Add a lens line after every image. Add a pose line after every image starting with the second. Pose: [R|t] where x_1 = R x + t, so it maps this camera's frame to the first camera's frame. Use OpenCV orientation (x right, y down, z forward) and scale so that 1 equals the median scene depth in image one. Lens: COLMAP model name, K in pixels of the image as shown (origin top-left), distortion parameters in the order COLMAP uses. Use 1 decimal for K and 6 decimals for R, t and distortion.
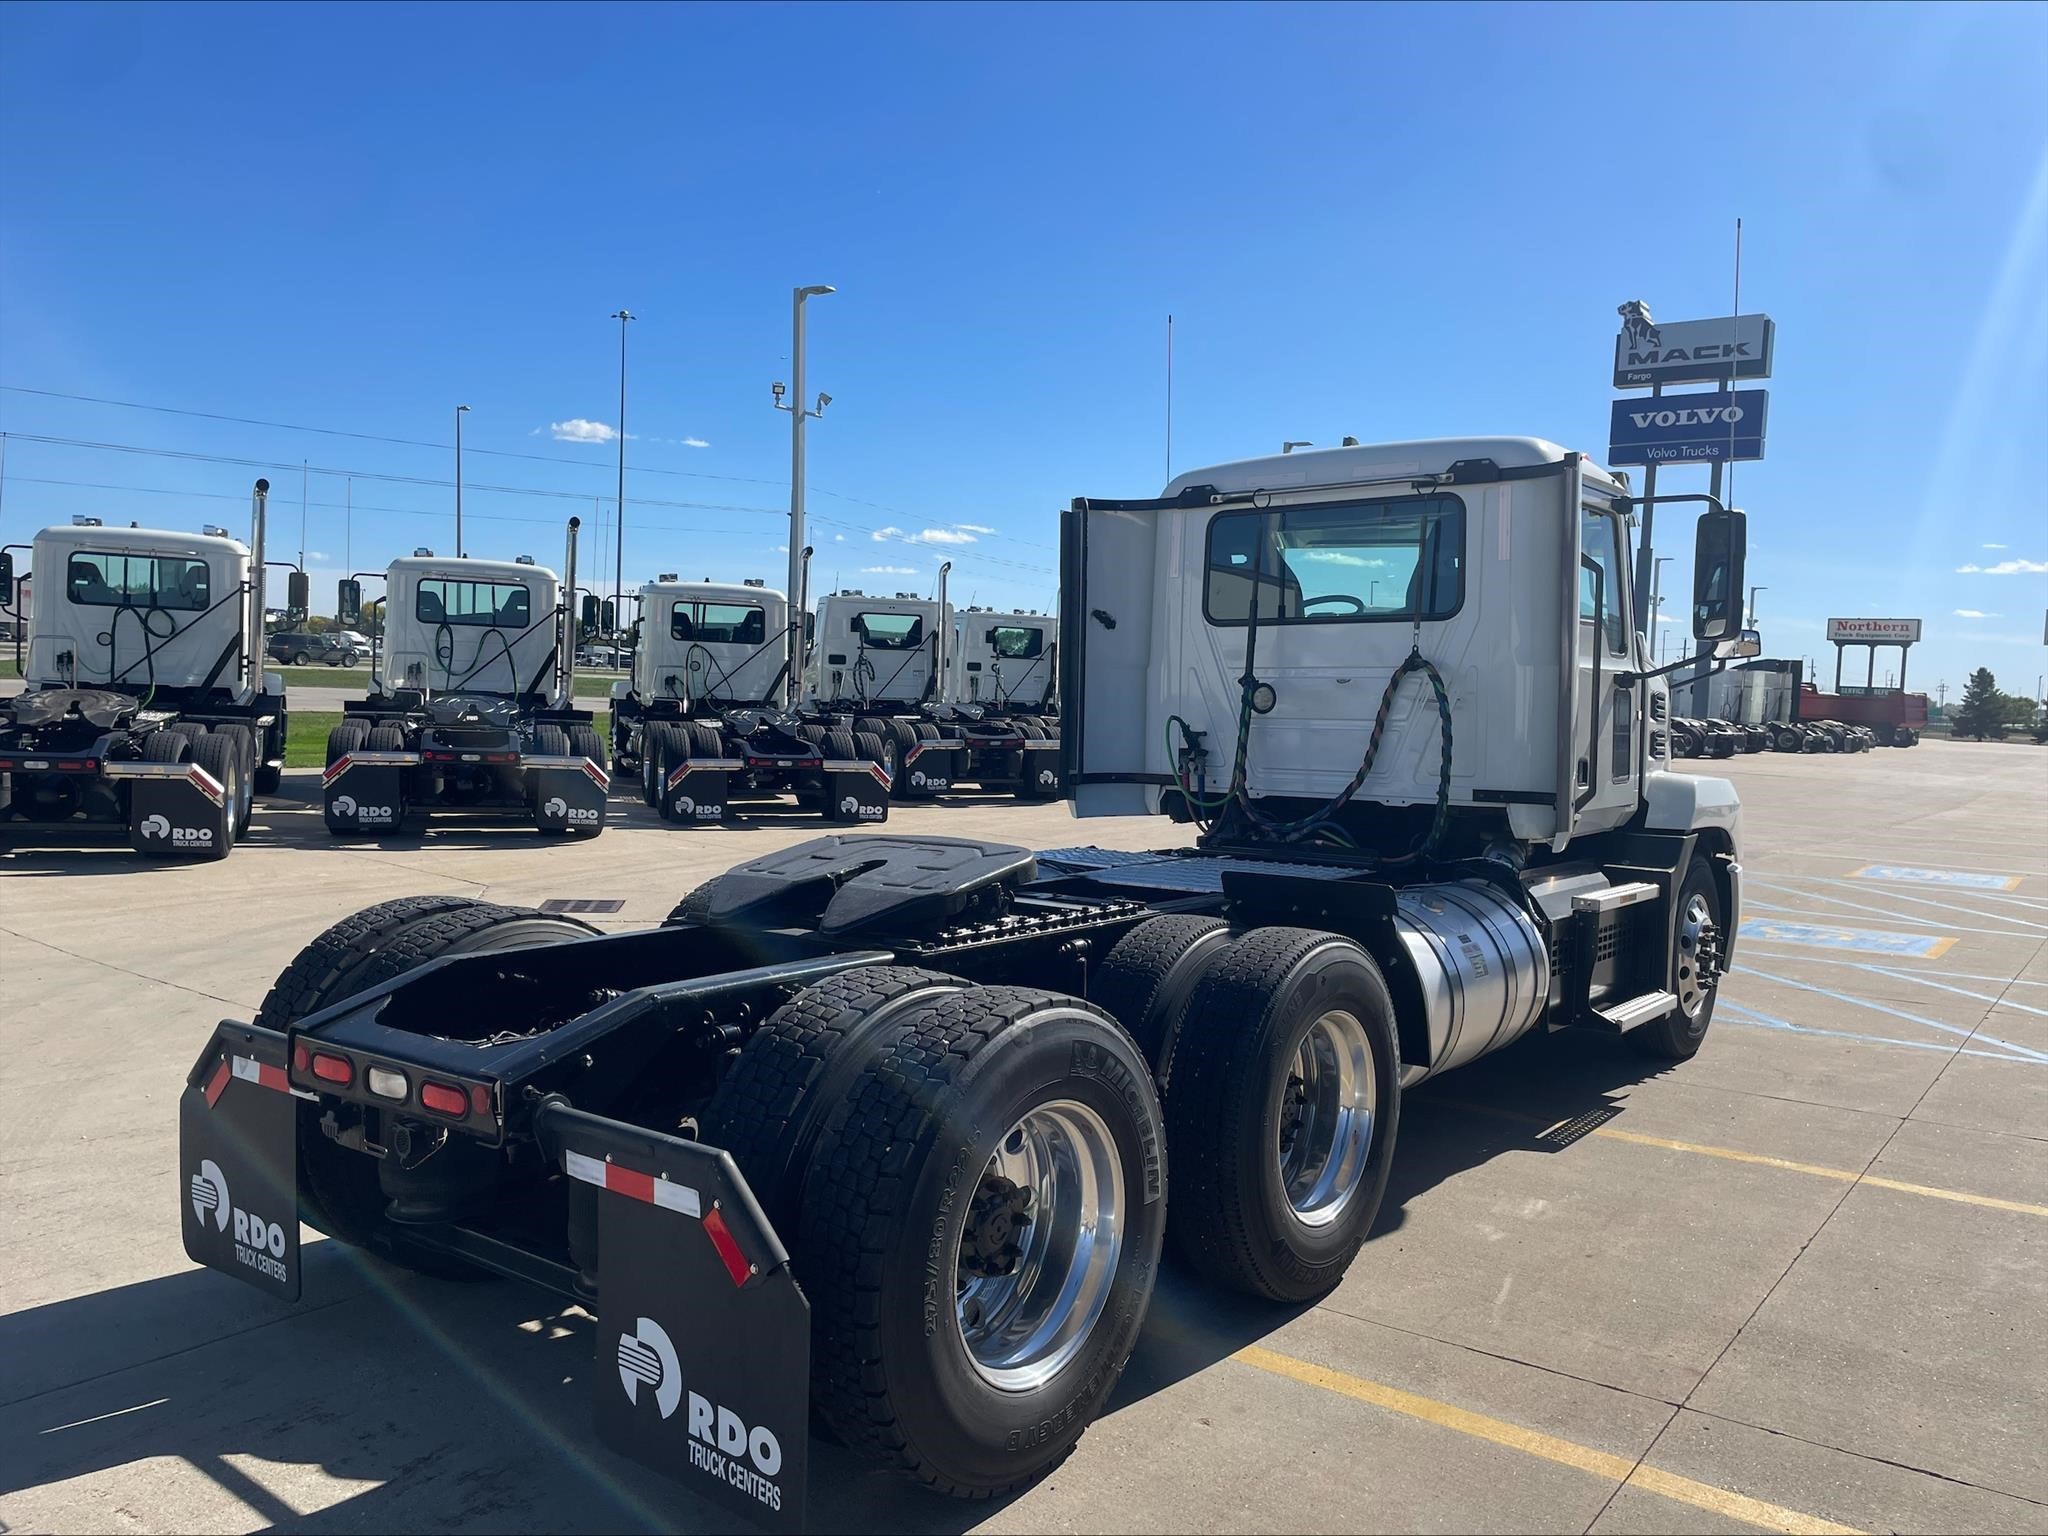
lens RADIAL K [[1534.2, 0, 1044.6], [0, 1534.2, 766.2], [0, 0, 1]] dist [0.072277, -0.081717]
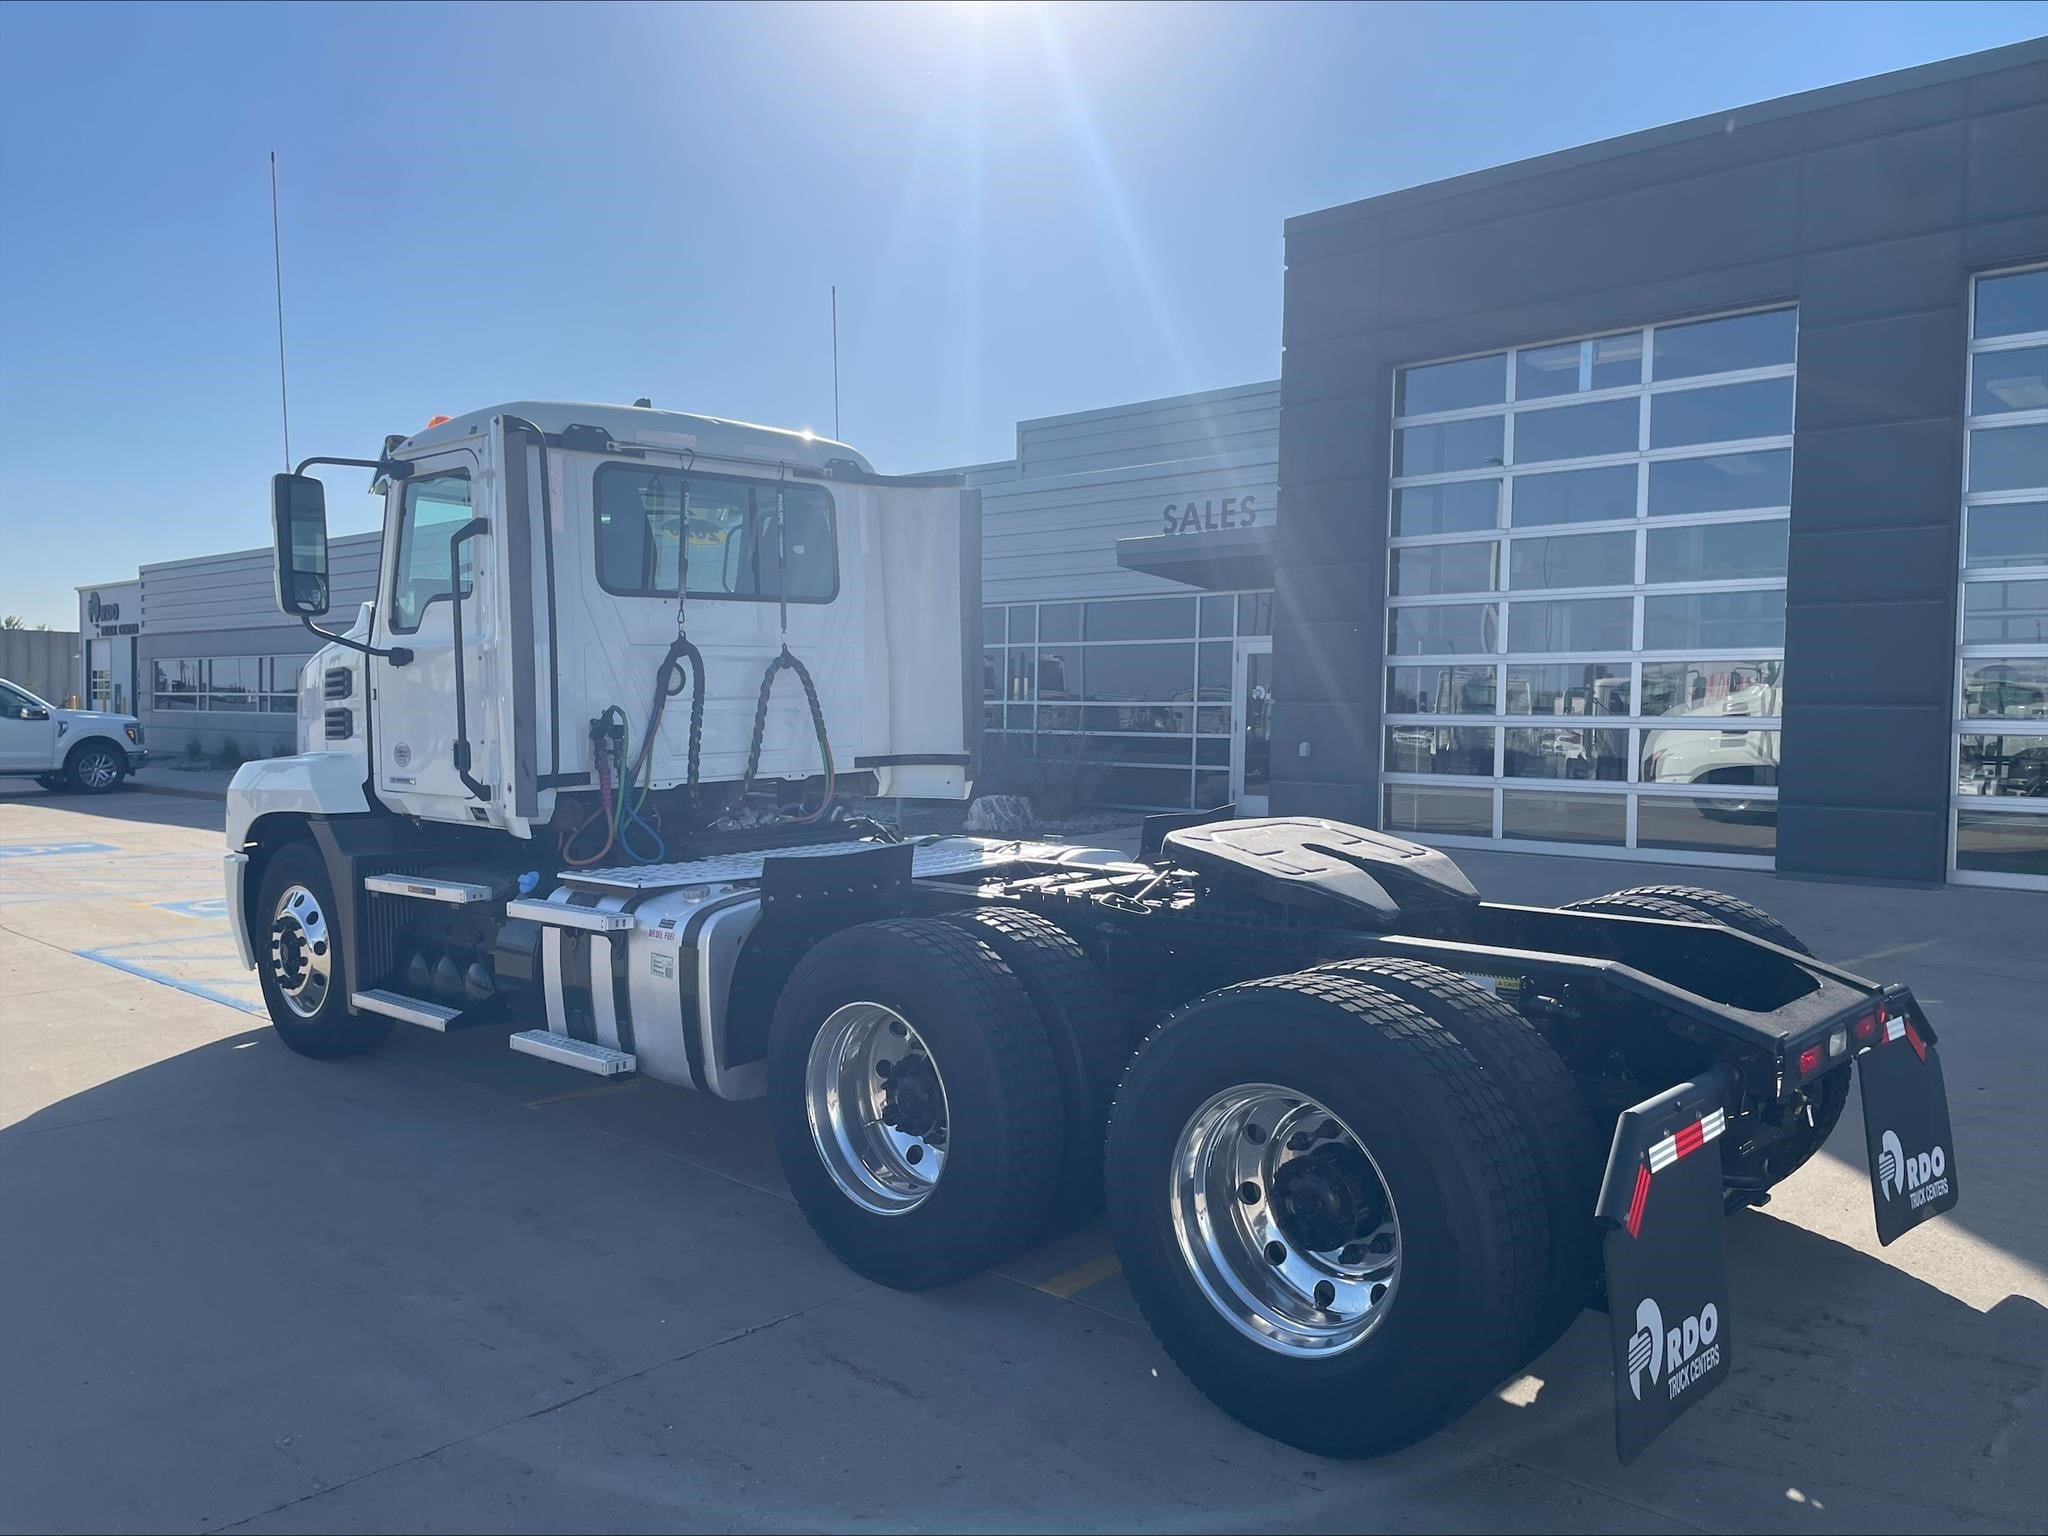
lens RADIAL K [[1534.2, 0, 1004.1], [0, 1534.2, 763.1], [0, 0, 1]] dist [0.072277, -0.081717]
pose [[0.083161, -0.071018, 0.994002, -0.807900], [0.051887, 0.996413, 0.066849, -0.049212], [-0.995184, 0.046016, 0.086548, 0.784304]]
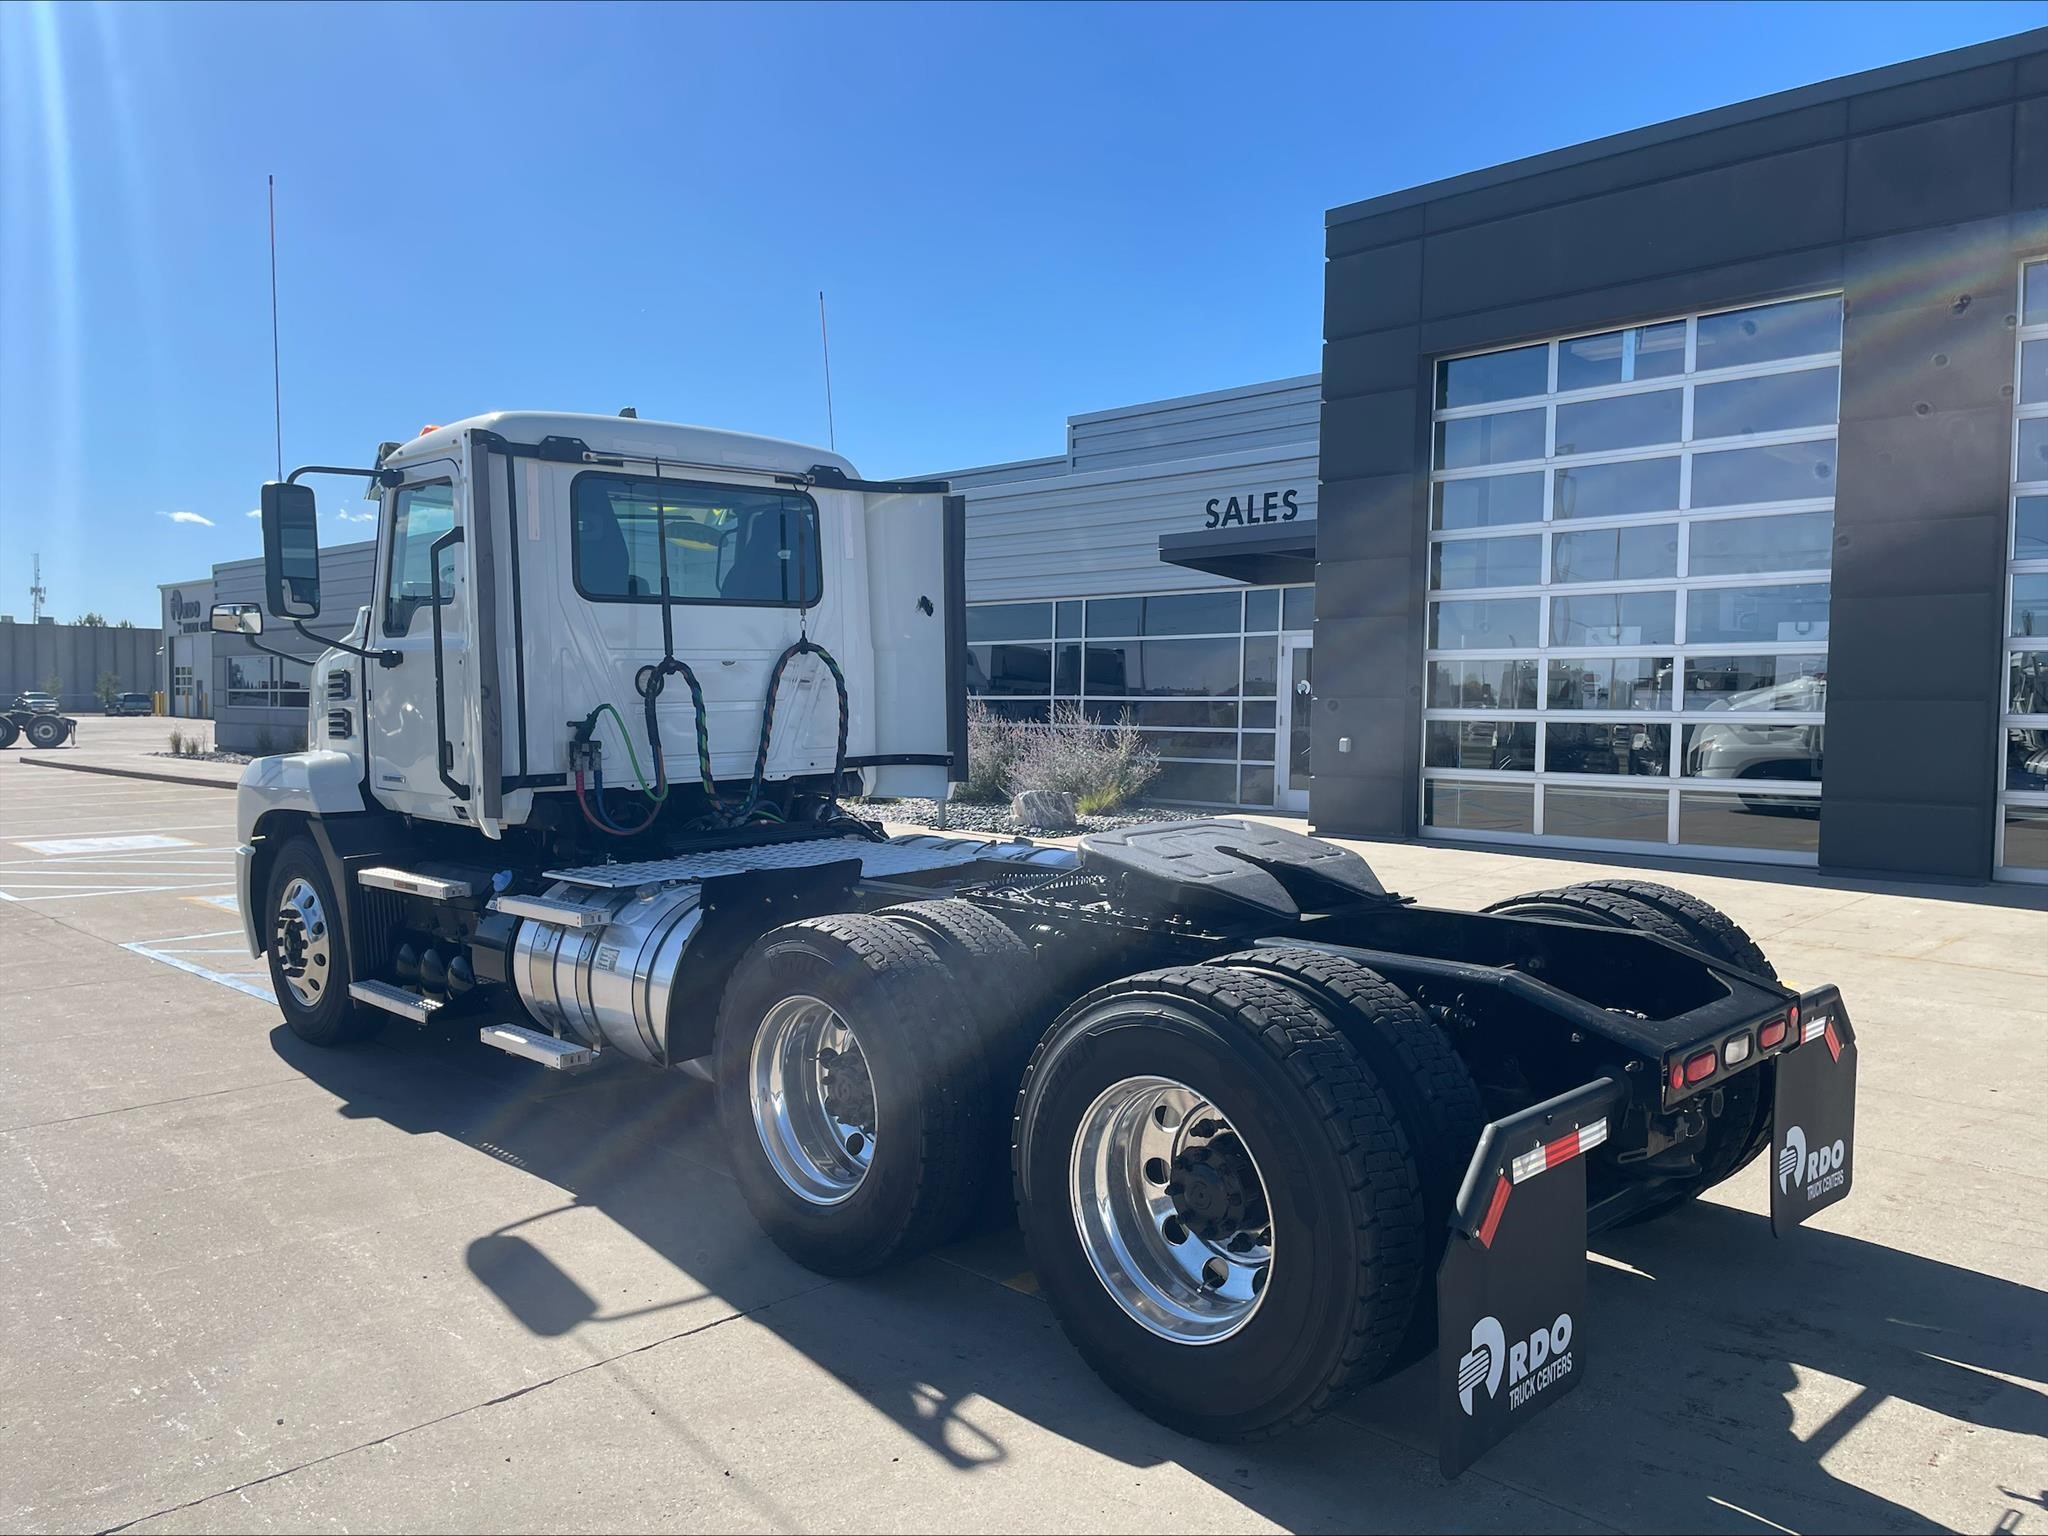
lens RADIAL K [[1534.2, 0, 1014.5], [0, 1534.2, 783.0], [0, 0, 1]] dist [0.072277, -0.081717]
pose [[0.115797, -0.087916, 0.989375, -0.823620], [0.054509, 0.995137, 0.082048, -0.052099], [-0.991776, 0.044429, 0.120026, 0.723452]]
